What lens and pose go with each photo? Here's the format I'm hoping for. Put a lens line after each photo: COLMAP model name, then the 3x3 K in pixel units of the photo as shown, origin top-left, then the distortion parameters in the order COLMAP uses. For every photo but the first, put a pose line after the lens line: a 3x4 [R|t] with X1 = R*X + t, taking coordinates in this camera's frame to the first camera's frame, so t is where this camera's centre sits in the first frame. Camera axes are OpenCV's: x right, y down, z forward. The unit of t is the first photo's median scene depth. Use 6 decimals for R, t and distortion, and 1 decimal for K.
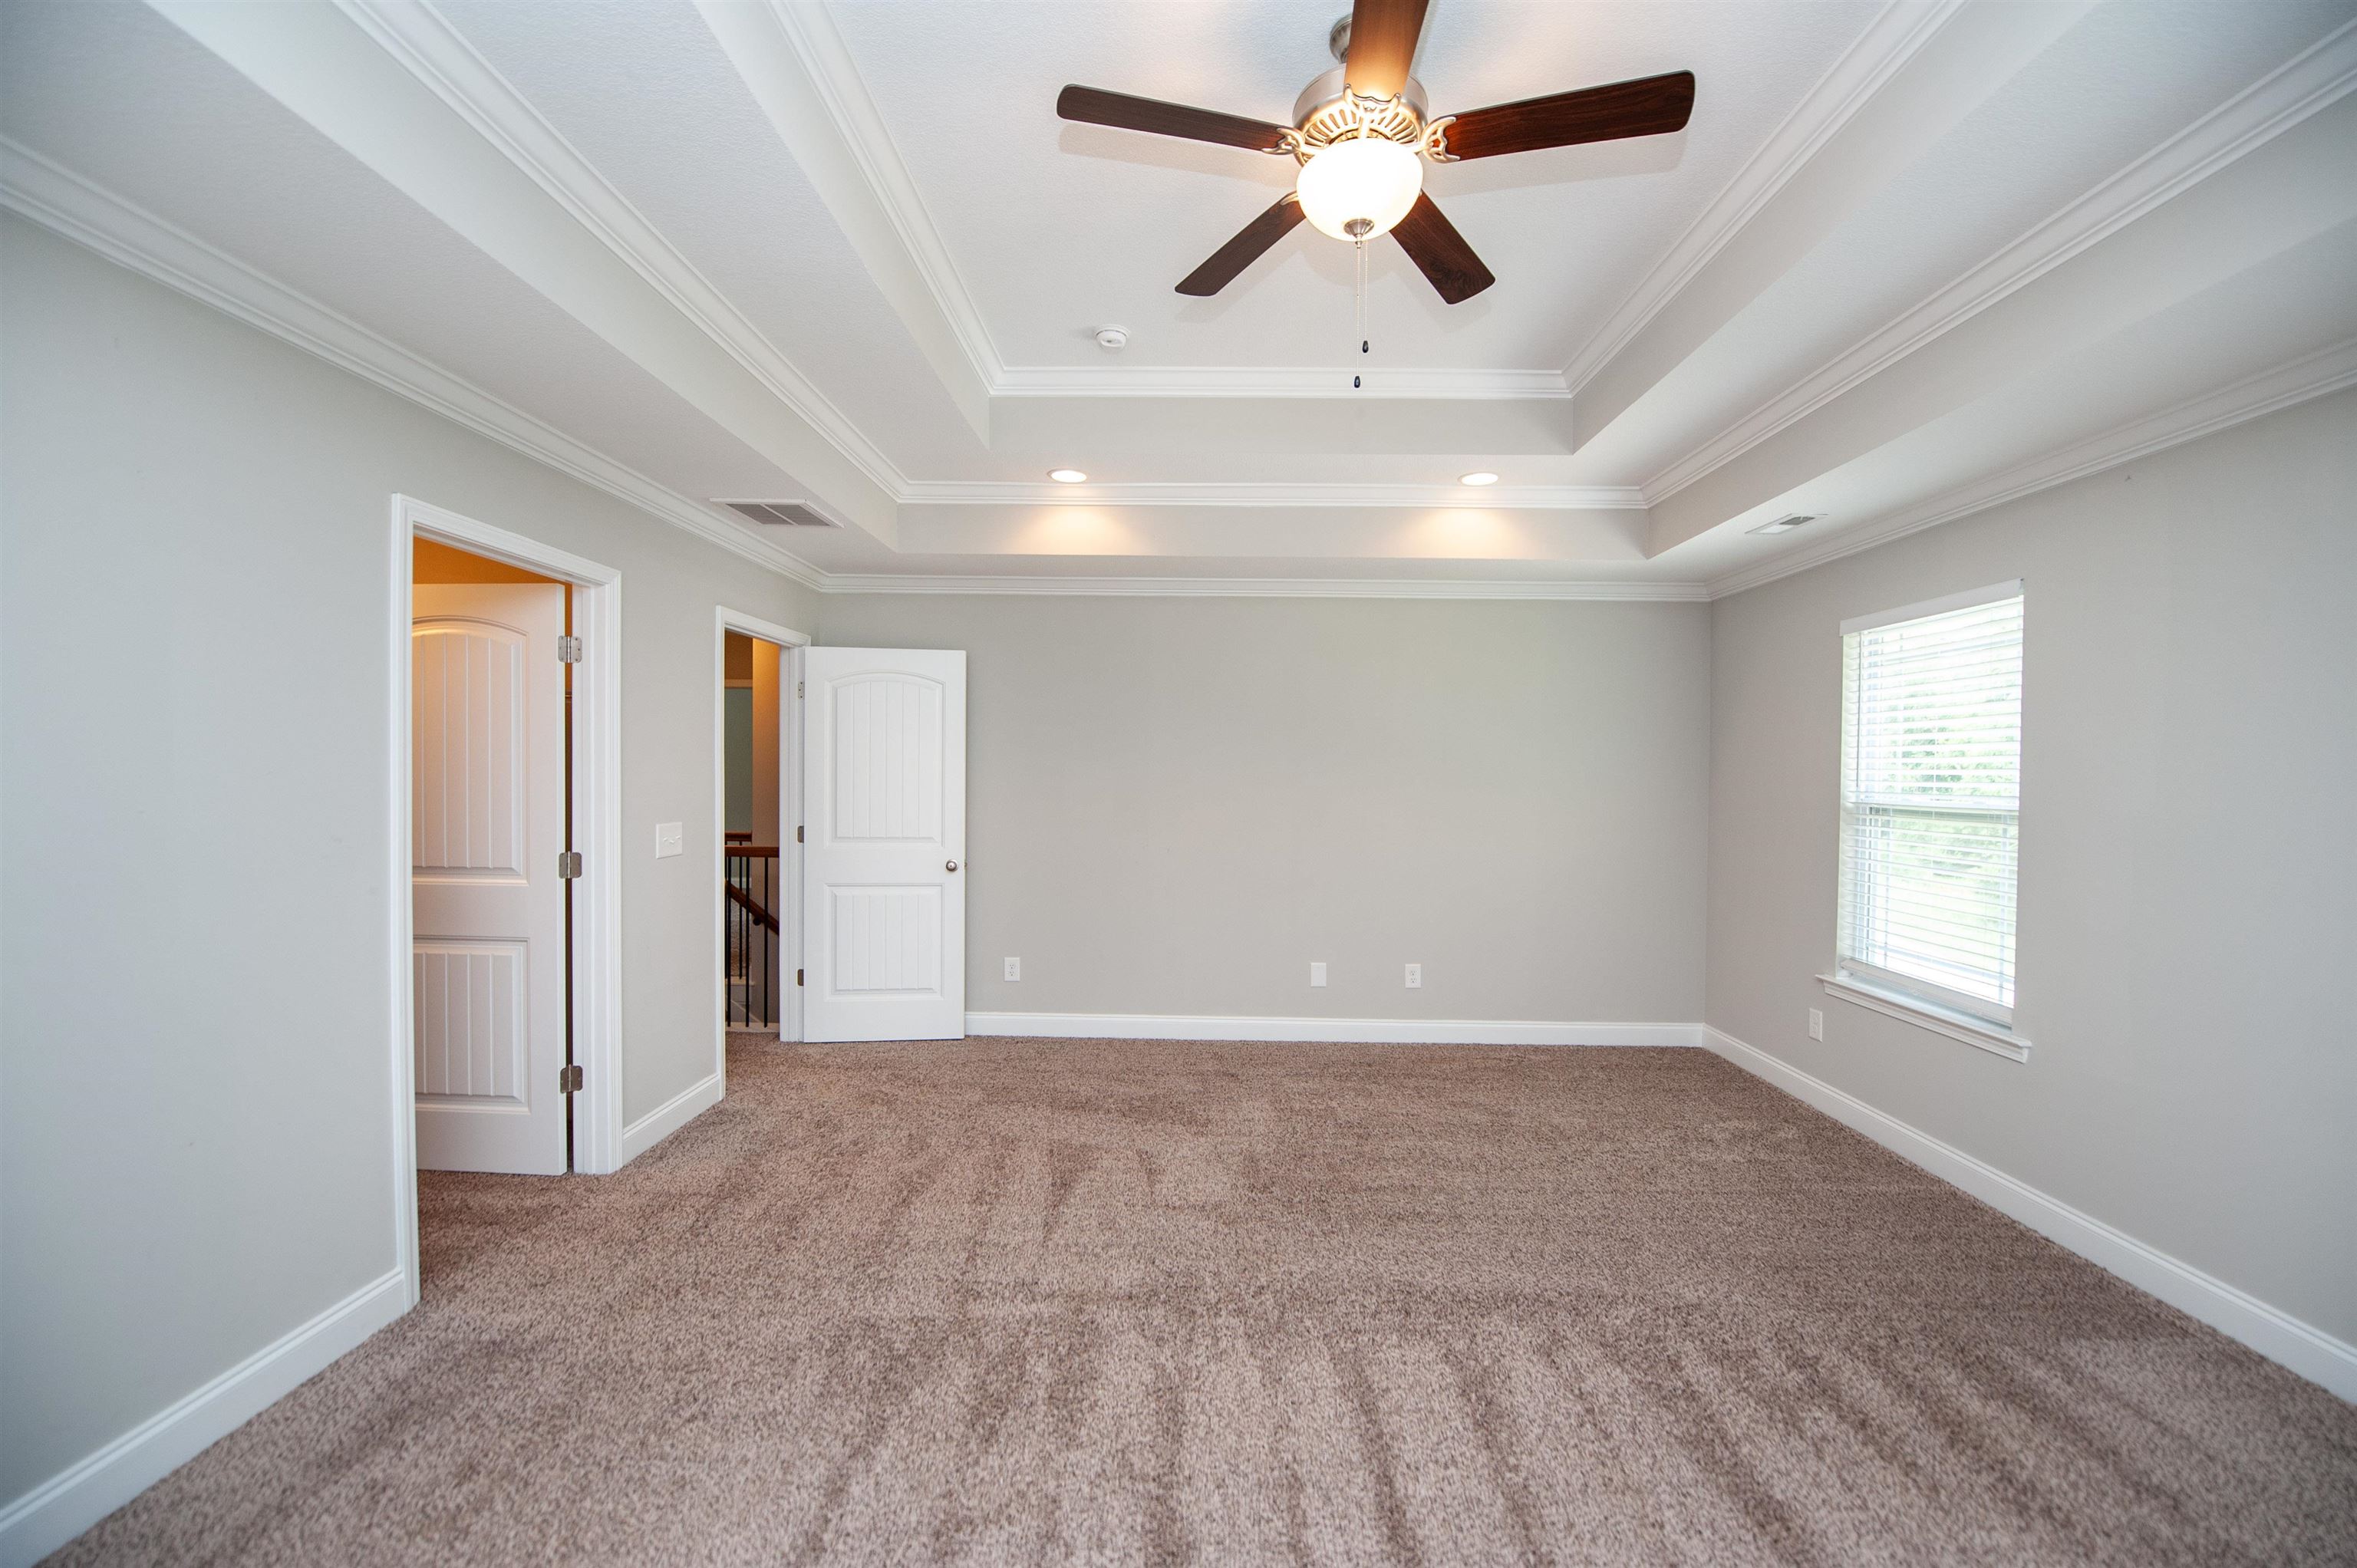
lens RADIAL K [[955.6, 0, 1177.2], [0, 955.6, 792.7], [0, 0, 1]] dist [-0.000587, -0.007550]
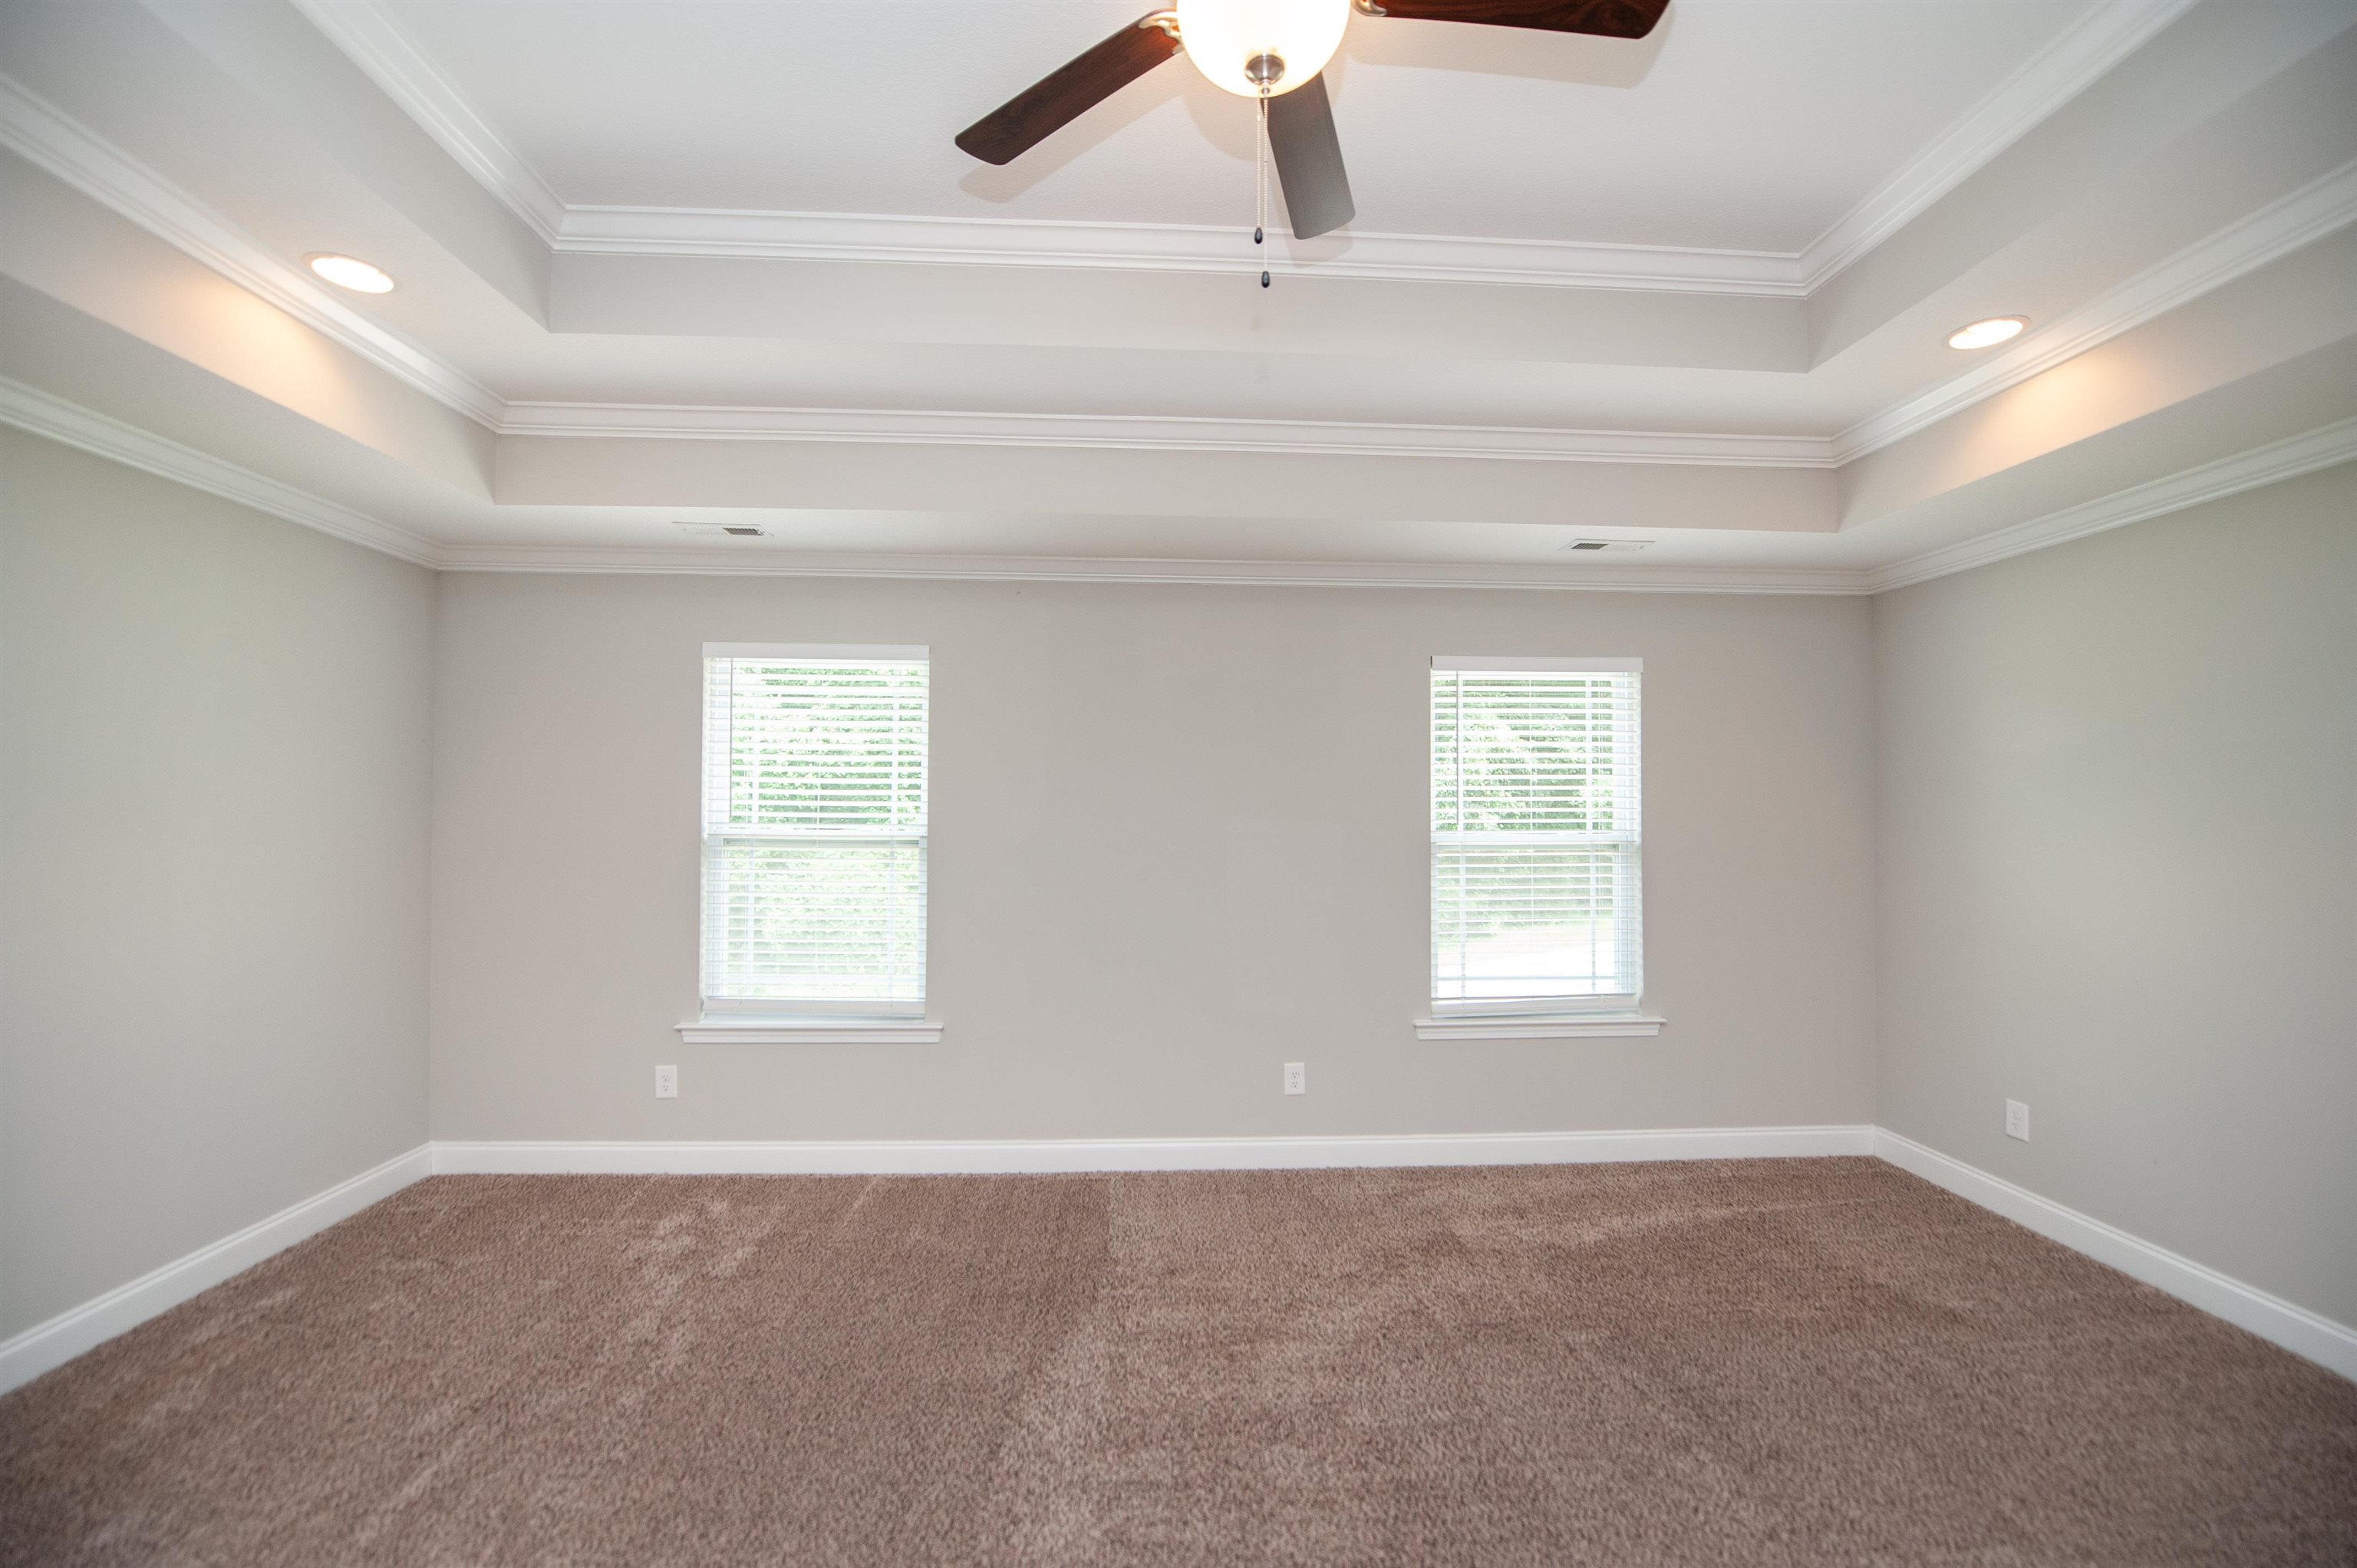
lens RADIAL K [[955.6, 0, 1177.2], [0, 955.6, 792.7], [0, 0, 1]] dist [-0.000587, -0.007550]
pose [[-0.069248, 0.012314, 0.997523, -0.286399], [0.013557, 0.999843, -0.011401, -0.014511], [-0.997507, 0.012734, -0.069404, 0.621664]]
